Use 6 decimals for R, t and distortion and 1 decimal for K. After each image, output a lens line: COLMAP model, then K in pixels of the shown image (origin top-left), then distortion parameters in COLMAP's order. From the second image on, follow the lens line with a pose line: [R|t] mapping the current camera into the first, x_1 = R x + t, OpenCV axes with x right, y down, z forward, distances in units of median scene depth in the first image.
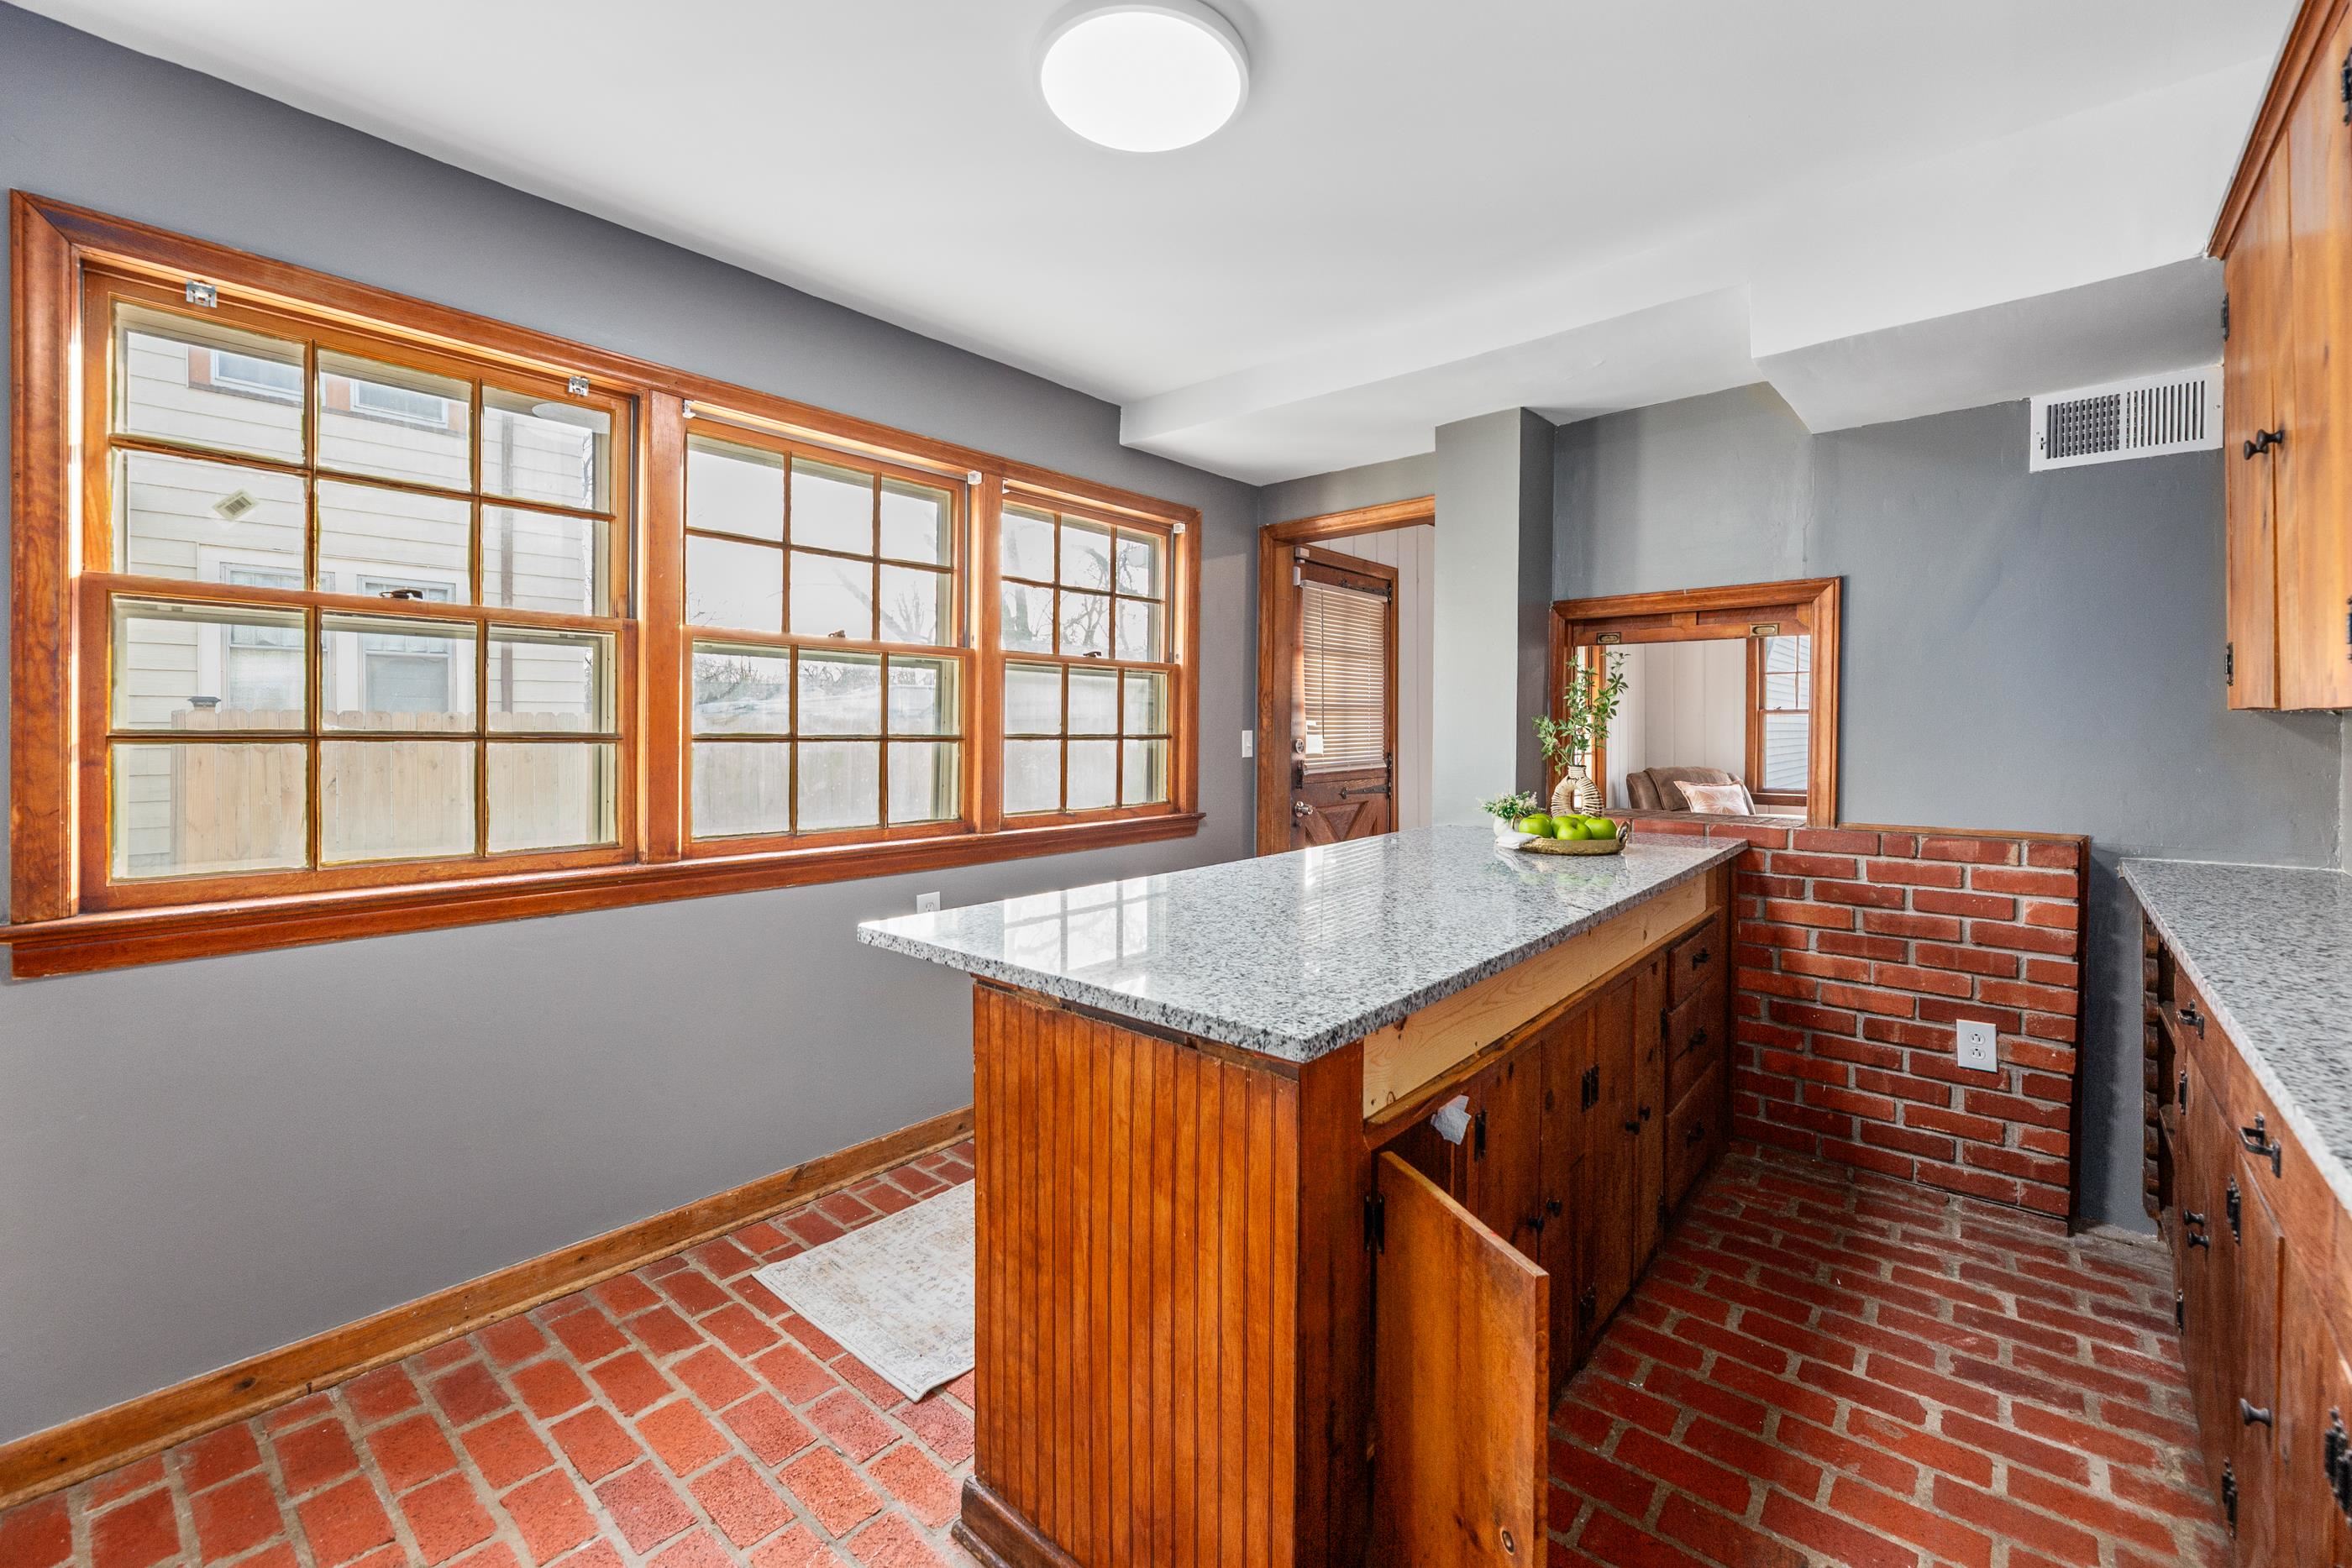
lens RADIAL K [[972.1, 0, 1126.4], [0, 972.1, 743.0], [0, 0, 1]] dist [0.002170, 0.000072]
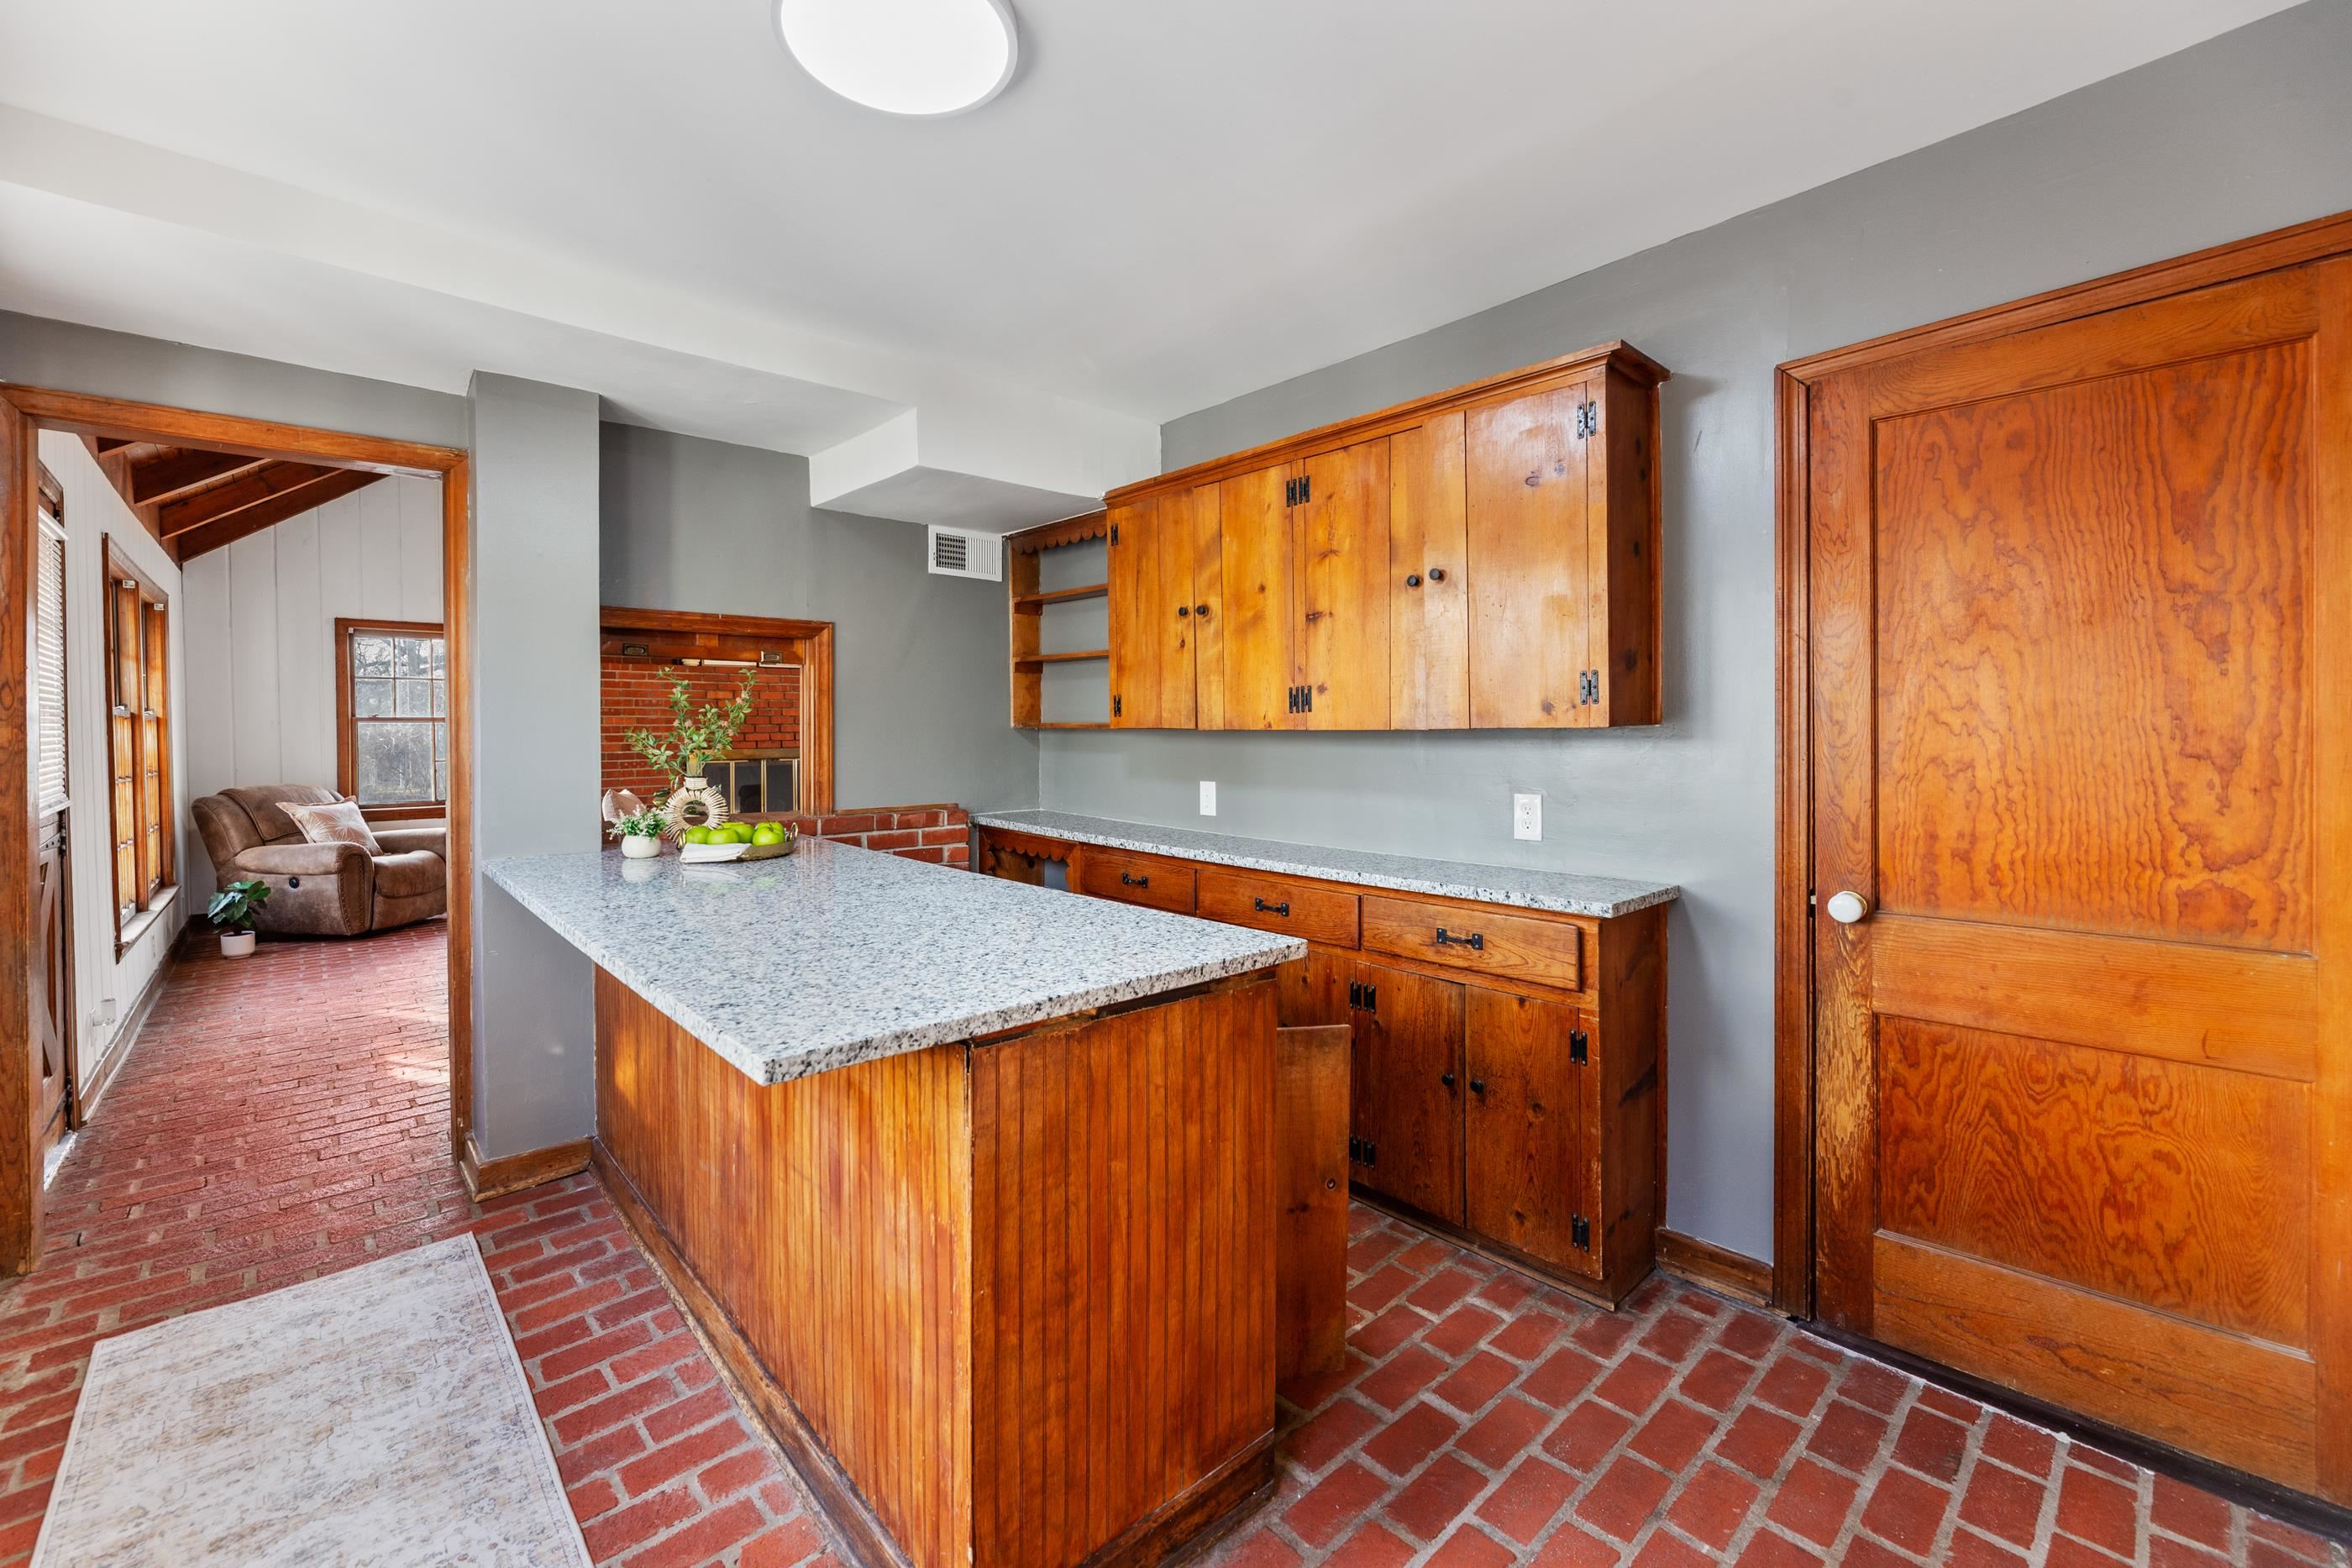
lens RADIAL K [[972.1, 0, 1215.7], [0, 972.1, 745.4], [0, 0, 1]] dist [0.002170, 0.000072]
pose [[0.072098, -0.013665, 0.997304, -0.710016], [0.018374, 0.999755, 0.012370, -0.016808], [-0.997228, 0.017432, 0.072331, 0.526074]]
